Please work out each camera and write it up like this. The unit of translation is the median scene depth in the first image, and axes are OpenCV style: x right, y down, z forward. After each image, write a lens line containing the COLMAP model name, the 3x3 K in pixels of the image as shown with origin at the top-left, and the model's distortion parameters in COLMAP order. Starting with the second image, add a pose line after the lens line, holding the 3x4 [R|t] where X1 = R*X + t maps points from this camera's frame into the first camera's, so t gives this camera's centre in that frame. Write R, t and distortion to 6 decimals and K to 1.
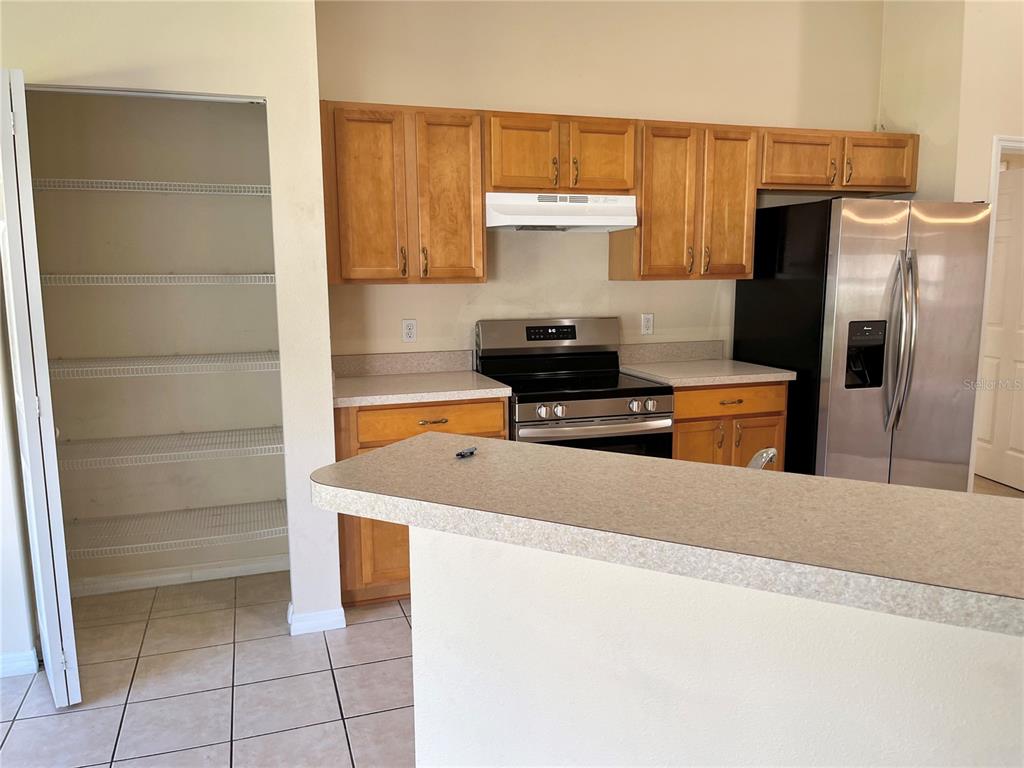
lens RADIAL K [[769.3, 0, 507.2], [0, 769.3, 389.7], [0, 0, 1]] dist [0.038051, -0.065395]
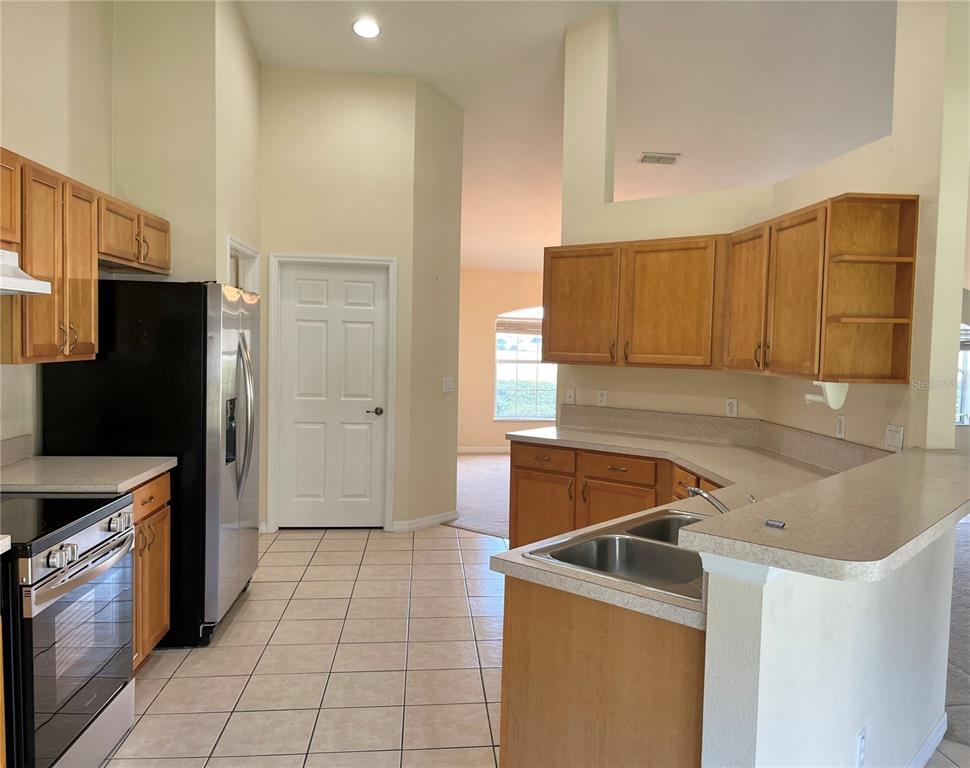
lens RADIAL K [[761.2, 0, 492.6], [0, 761.2, 379.8], [0, 0, 1]] dist [0.055438, -0.001446]
pose [[0.234924, -0.038412, 0.971254, -0.468321], [0.119458, 0.992785, 0.010369, -0.084529], [-0.964645, 0.113588, 0.237818, 0.406666]]
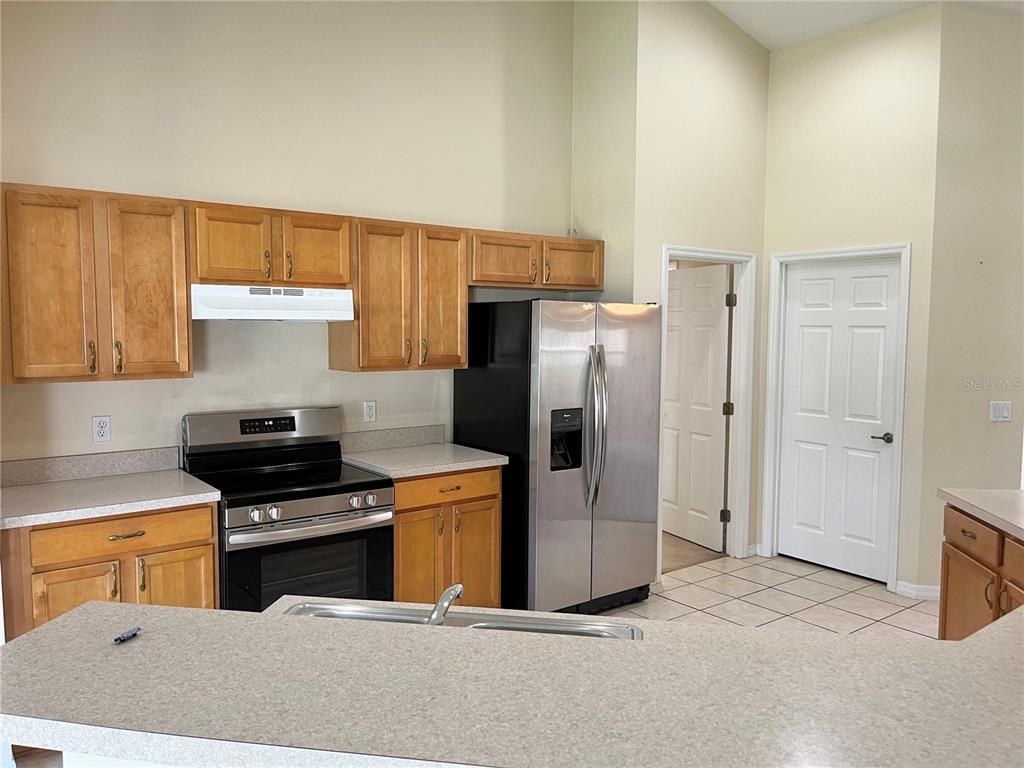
lens RADIAL K [[769.3, 0, 507.0], [0, 769.3, 382.7], [0, 0, 1]] dist [0.038051, -0.065395]
pose [[0.945044, -0.009566, 0.326803, 0.026541], [0.036256, 0.996473, -0.075676, -0.046251], [-0.324926, 0.083366, 0.942058, -0.011050]]
